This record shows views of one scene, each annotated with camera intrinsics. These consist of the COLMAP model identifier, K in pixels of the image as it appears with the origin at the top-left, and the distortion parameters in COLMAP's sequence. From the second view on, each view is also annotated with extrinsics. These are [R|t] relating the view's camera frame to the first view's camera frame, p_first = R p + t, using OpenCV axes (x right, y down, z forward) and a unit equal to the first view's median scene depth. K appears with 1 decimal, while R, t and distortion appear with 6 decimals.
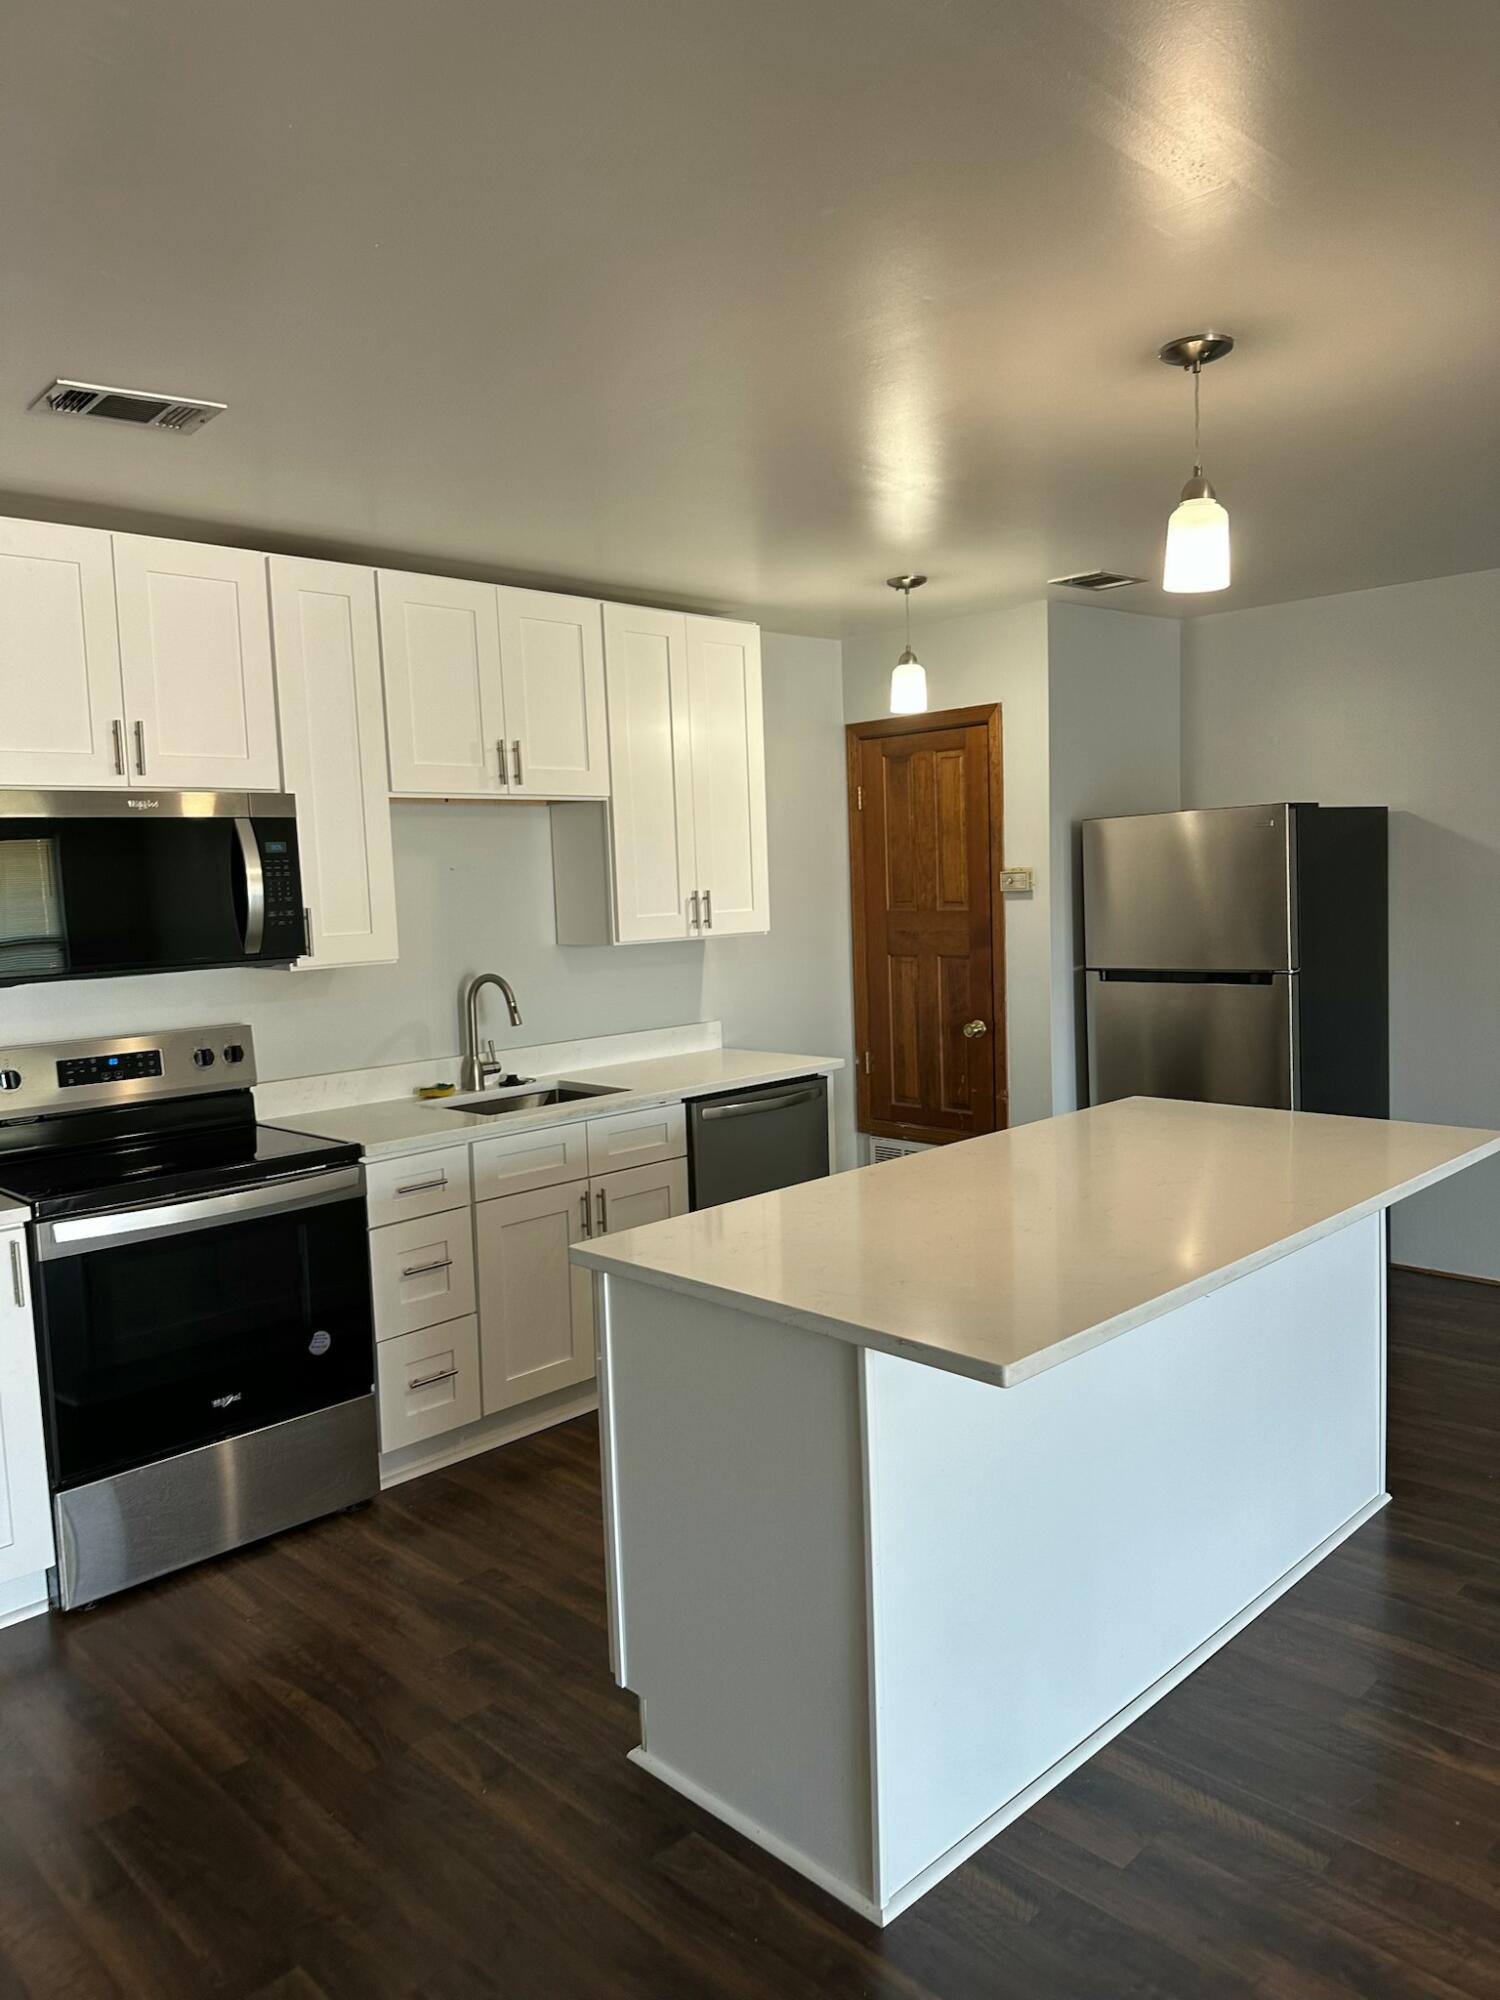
lens RADIAL K [[1439.6, 0, 746.2], [0, 1439.6, 1004.4], [0, 0, 1]] dist [0.020479, -0.029378]
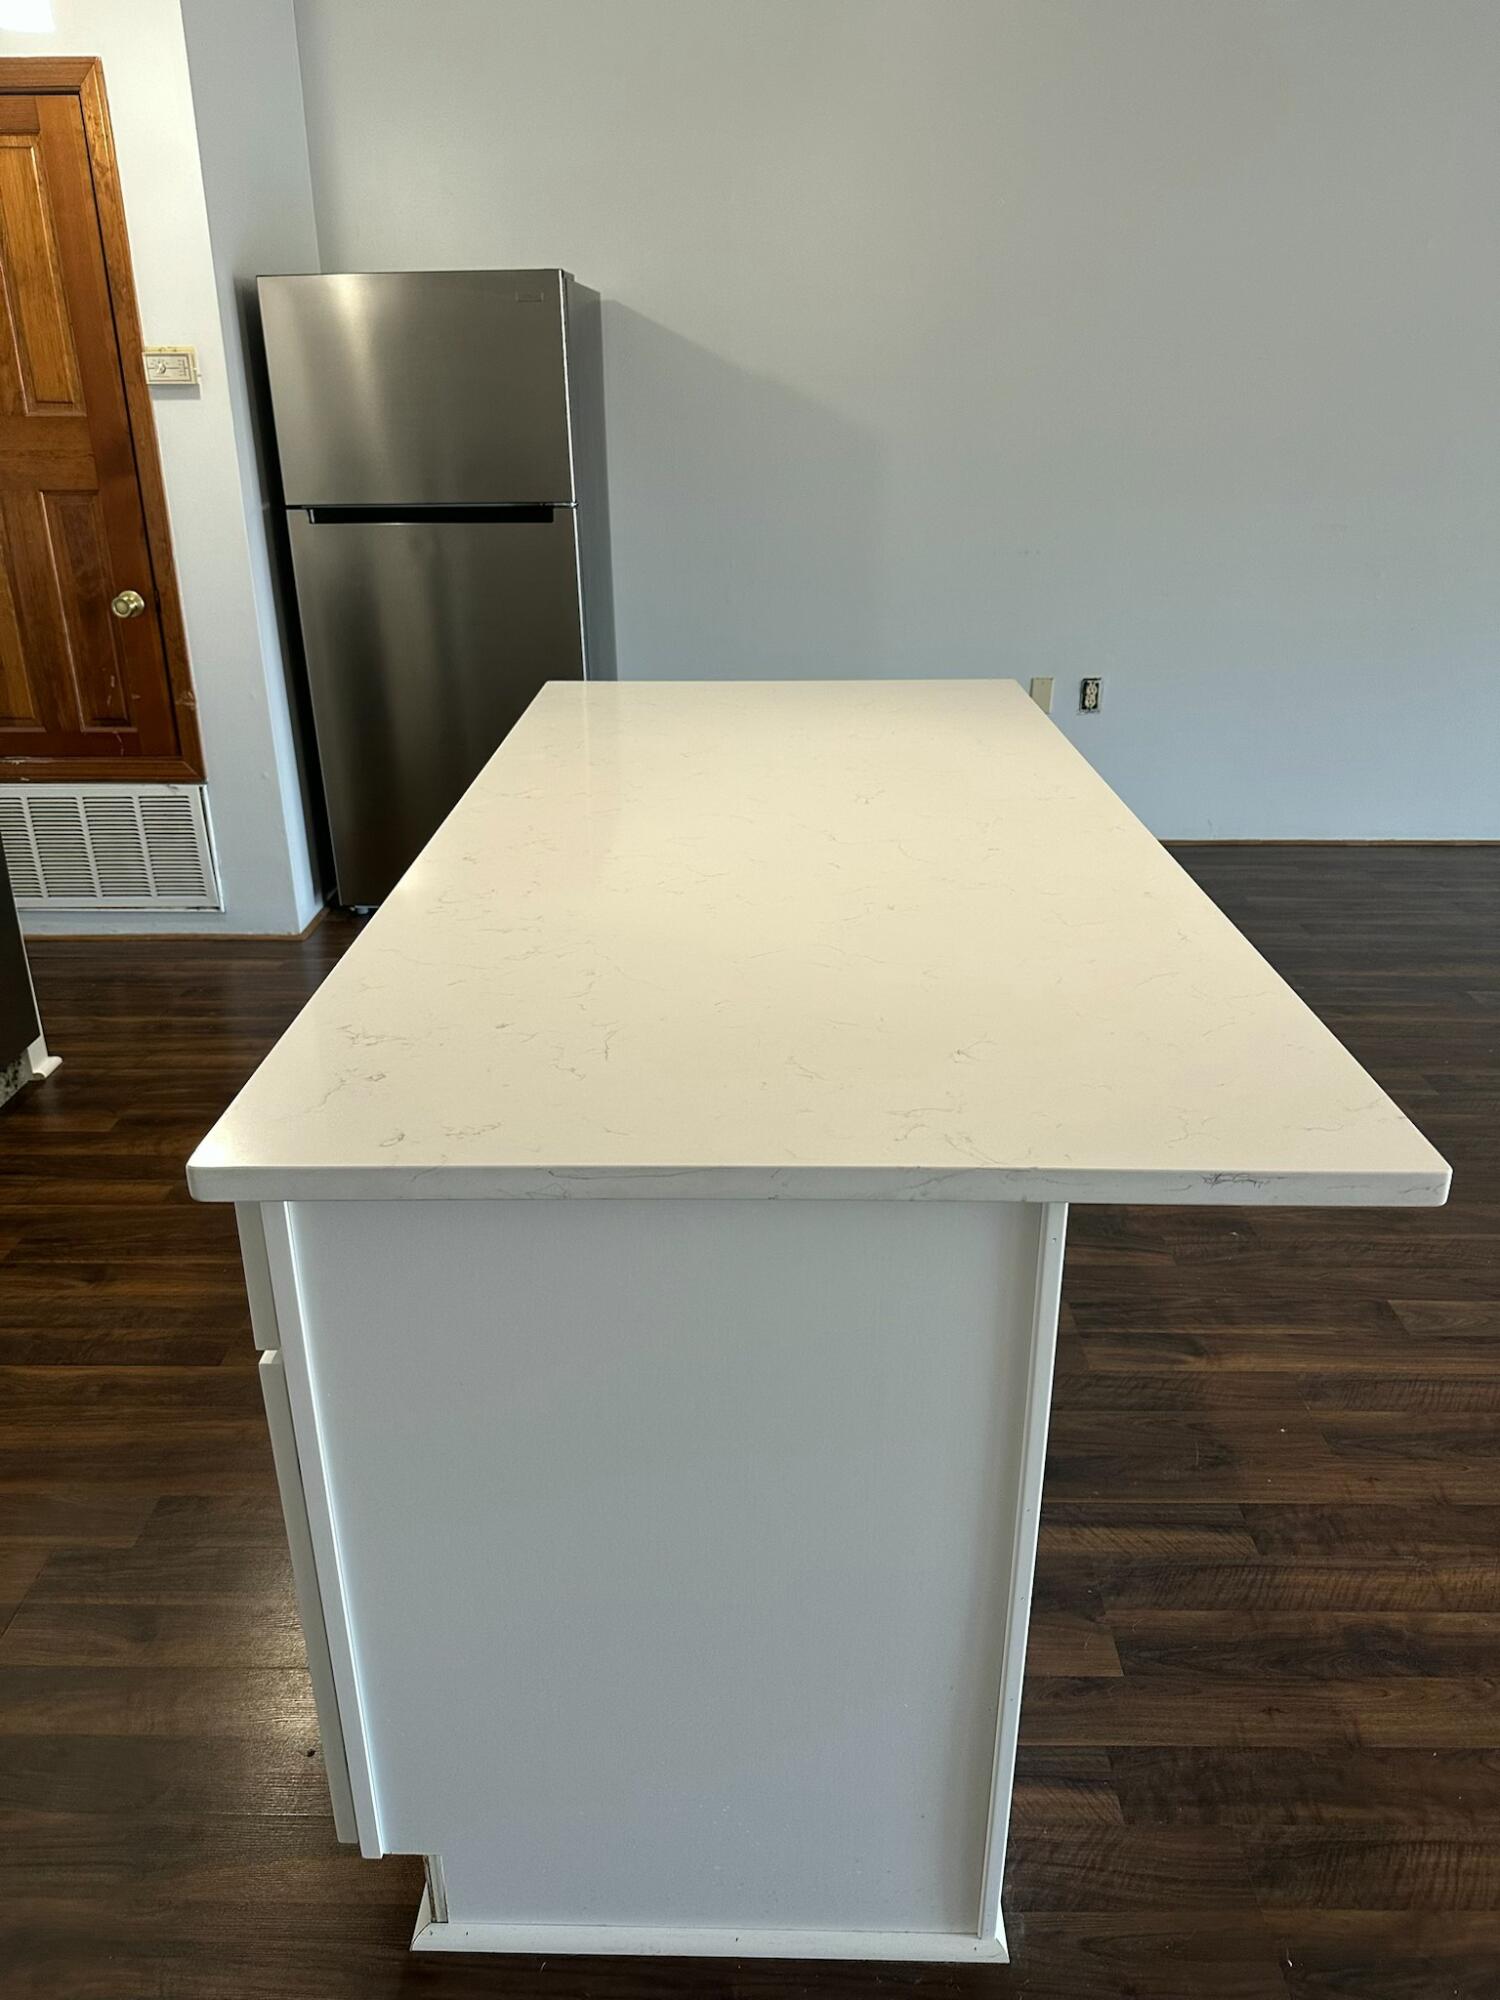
lens RADIAL K [[1439.6, 0, 755.5], [0, 1439.6, 1007.2], [0, 0, 1]] dist [0.020479, -0.029378]
pose [[0.702791, -0.249607, 0.666169, -0.136436], [0.044275, 0.949956, 0.309230, 0.000001], [-0.710017, -0.187829, 0.678673, 0.294030]]
